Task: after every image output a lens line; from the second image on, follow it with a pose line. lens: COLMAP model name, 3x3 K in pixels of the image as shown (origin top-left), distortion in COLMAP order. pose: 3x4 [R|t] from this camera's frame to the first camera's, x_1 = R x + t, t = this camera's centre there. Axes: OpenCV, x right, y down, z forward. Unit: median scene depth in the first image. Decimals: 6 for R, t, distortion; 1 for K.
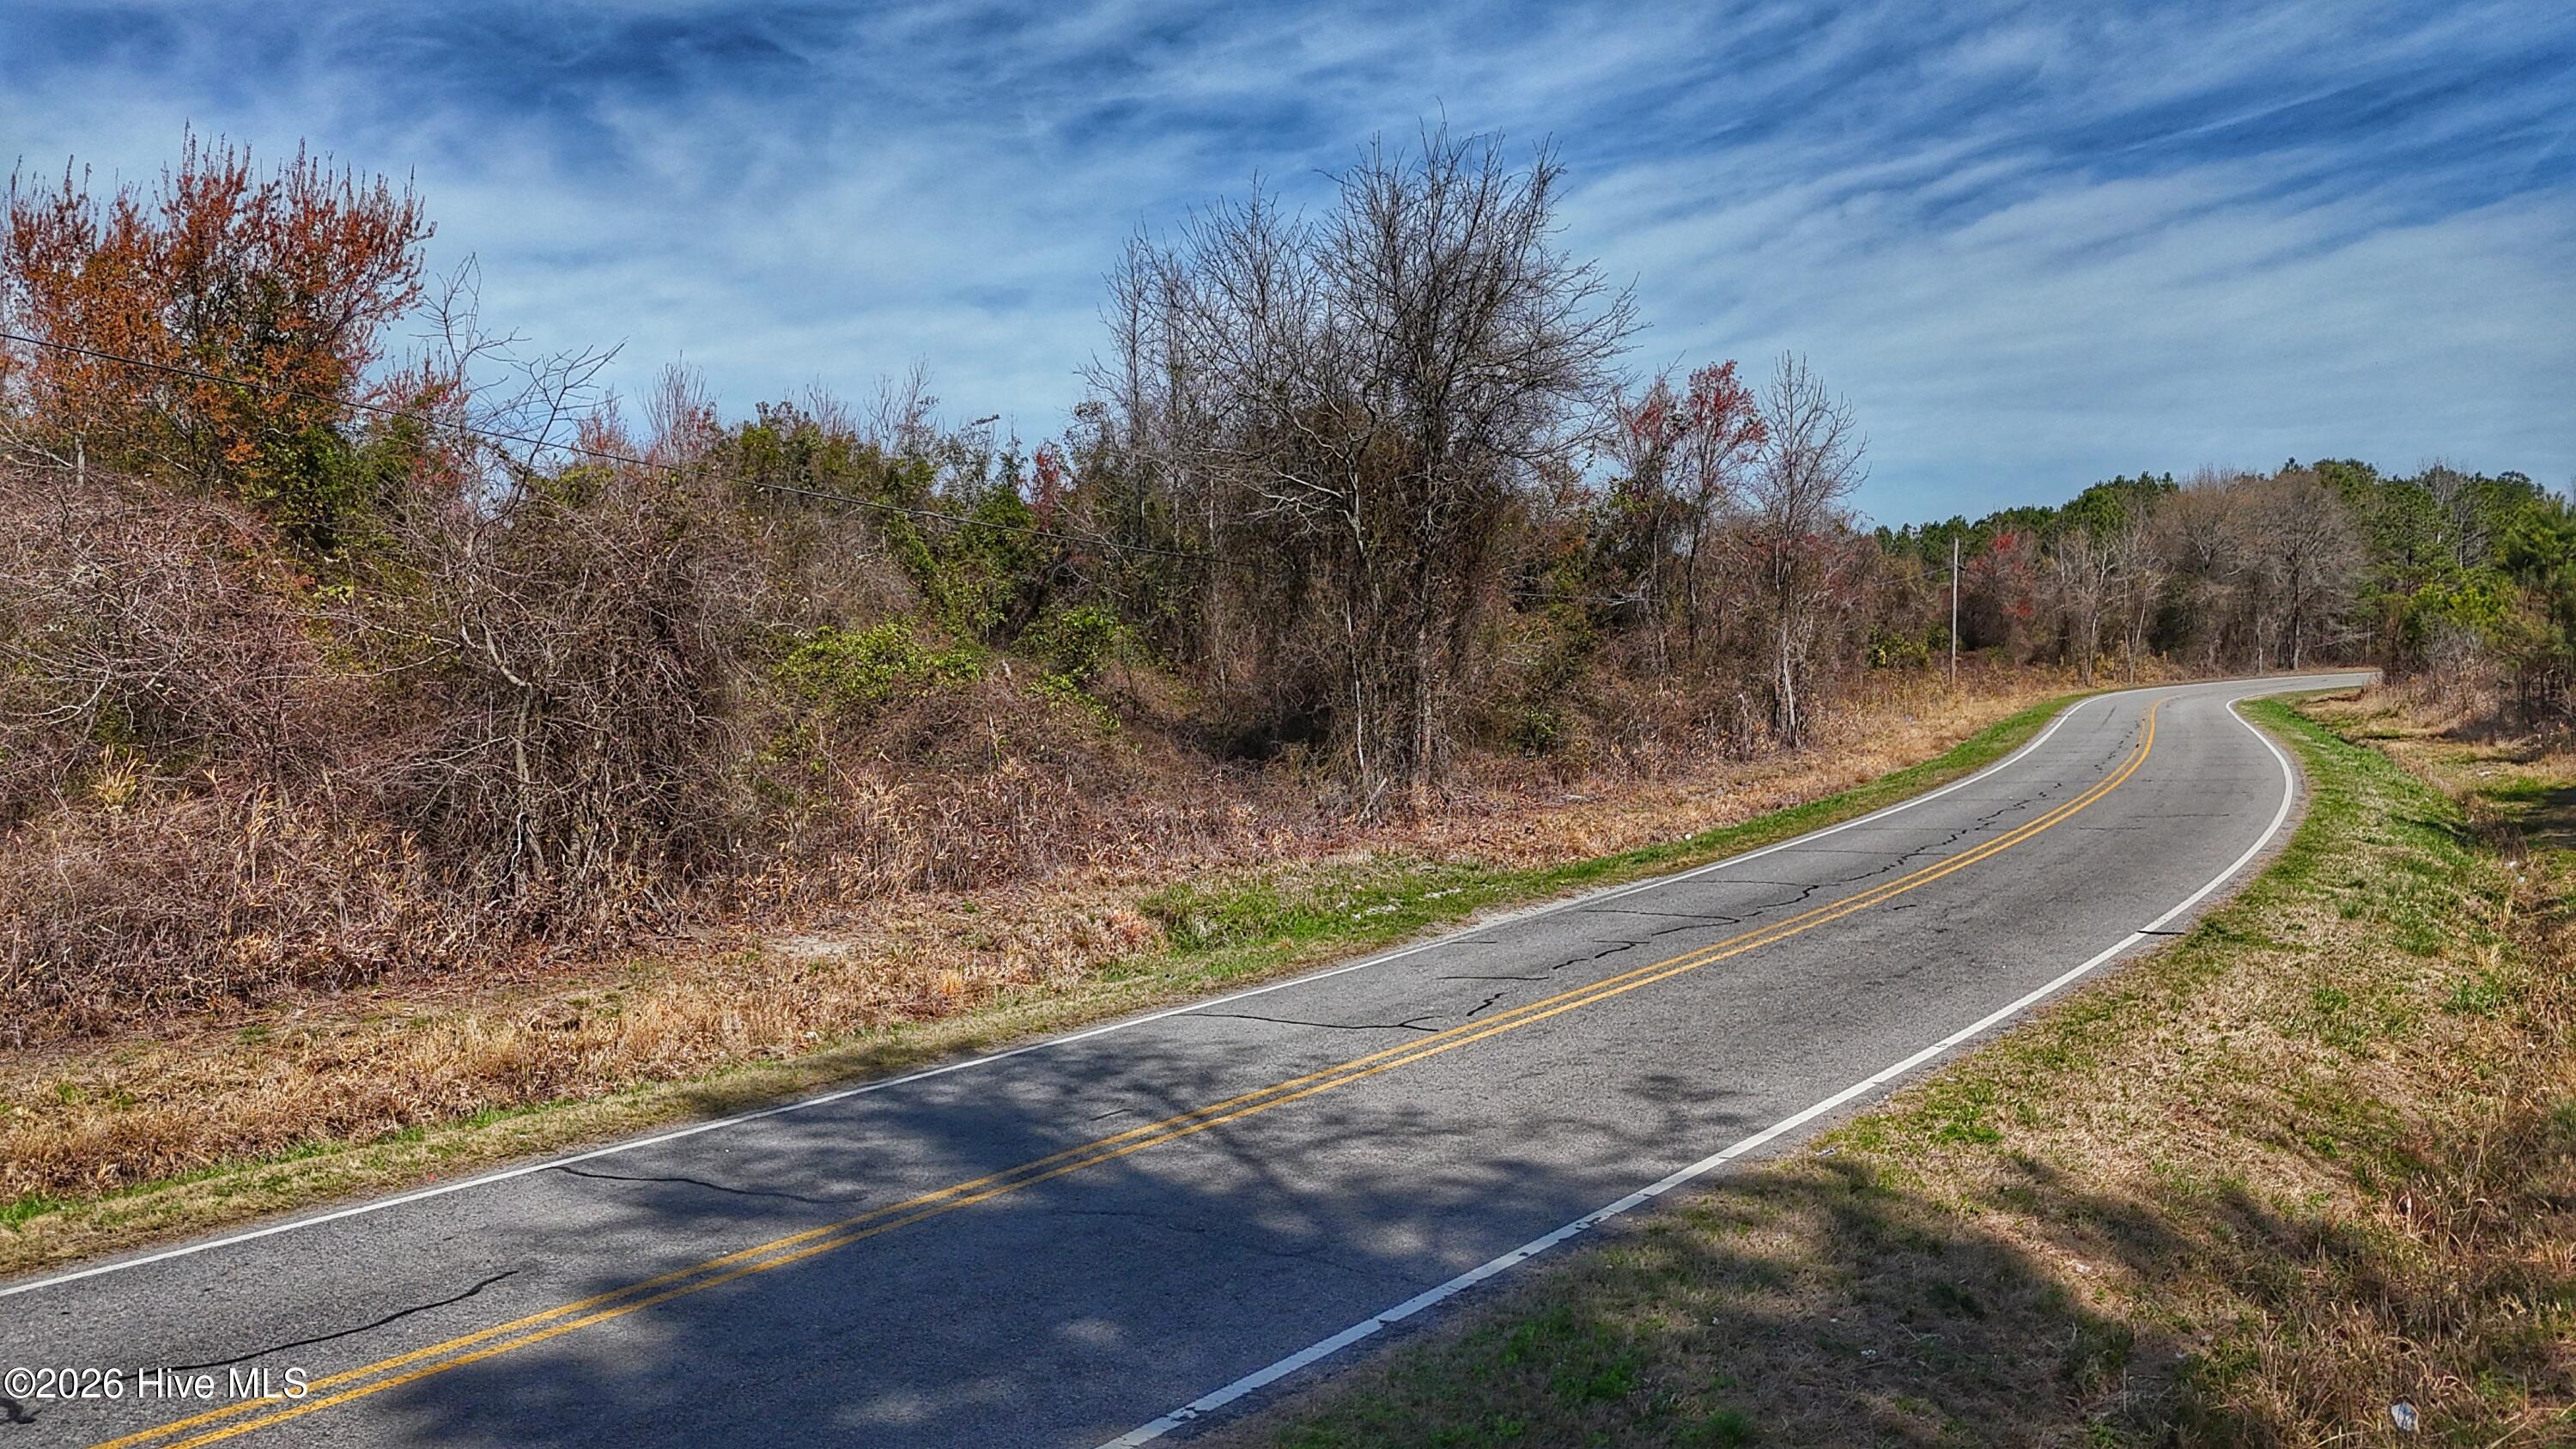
lens RADIAL K [[1910.5, 0, 1288.0], [0, 1910.5, 724.5], [0, 0, 1]] dist [0.035544, -0.006537]
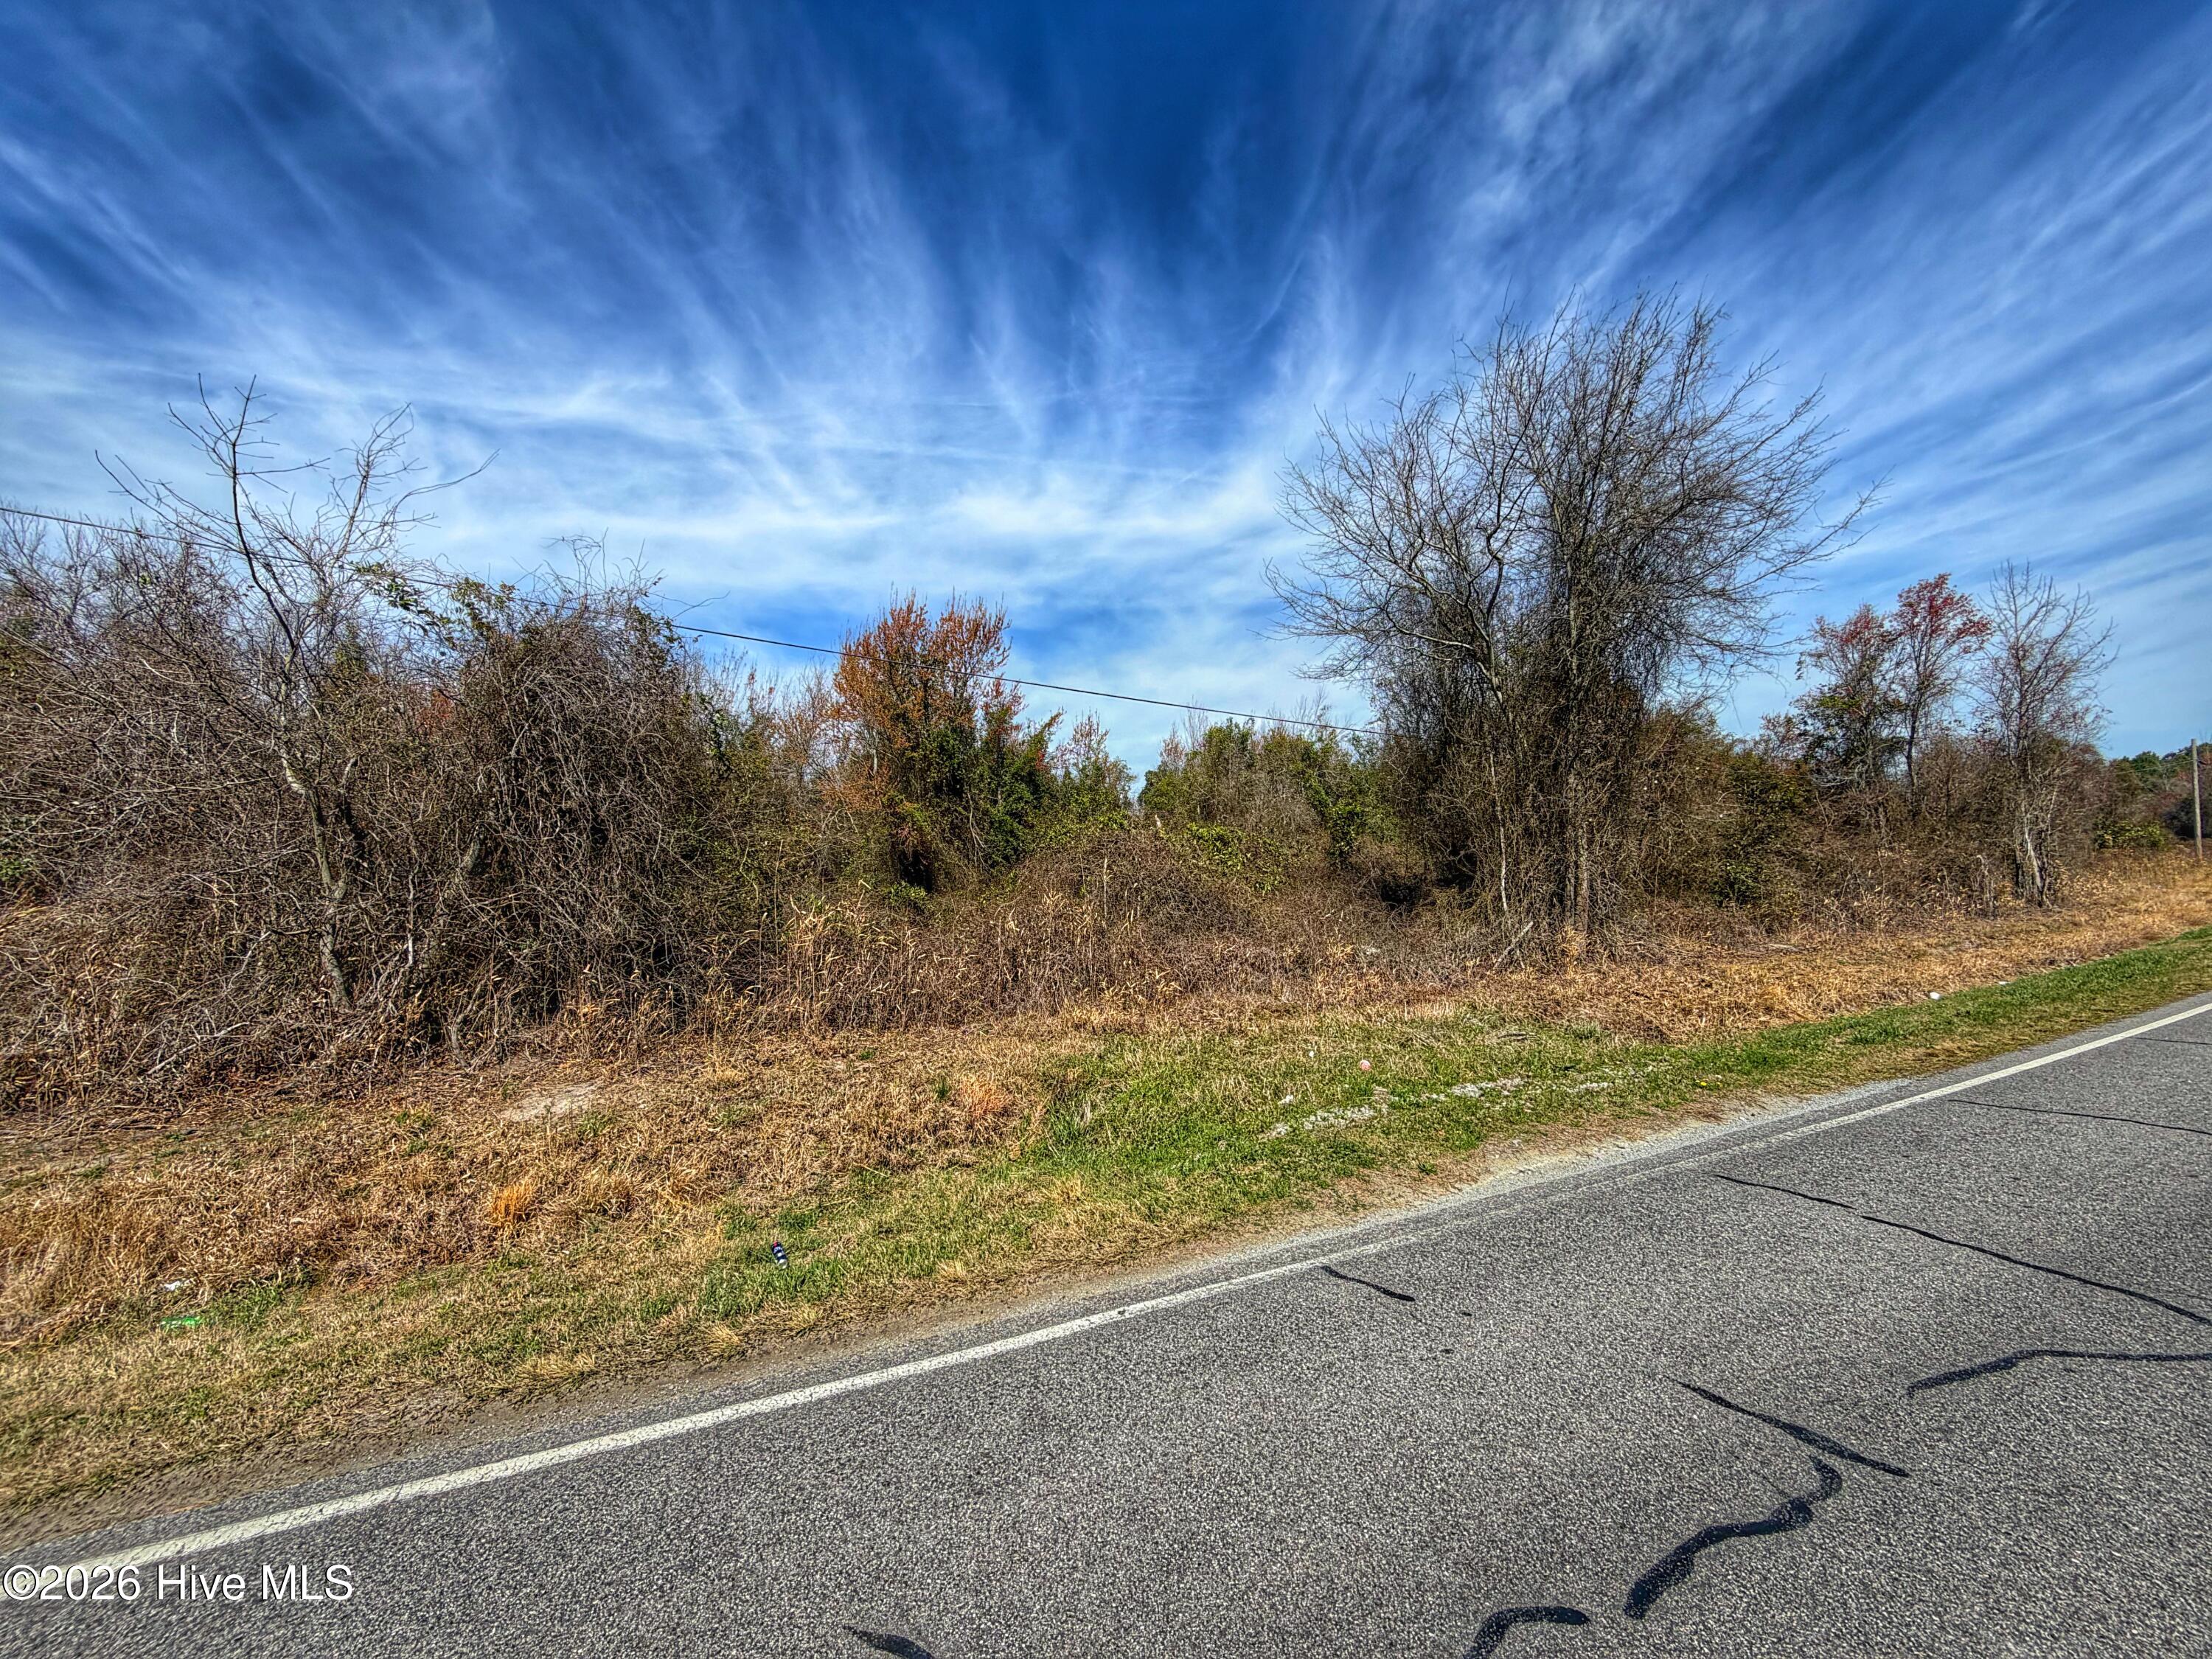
lens RADIAL K [[890.3, 0, 1106.0], [0, 890.3, 829.5], [0, 0, 1]] dist [-0.001588, 0.000221]
pose [[0.865776, -0.034569, -0.499236, 0.070902], [-0.004744, 0.996999, -0.077263, 0.012945], [0.500409, 0.069261, 0.863015, 0.372962]]
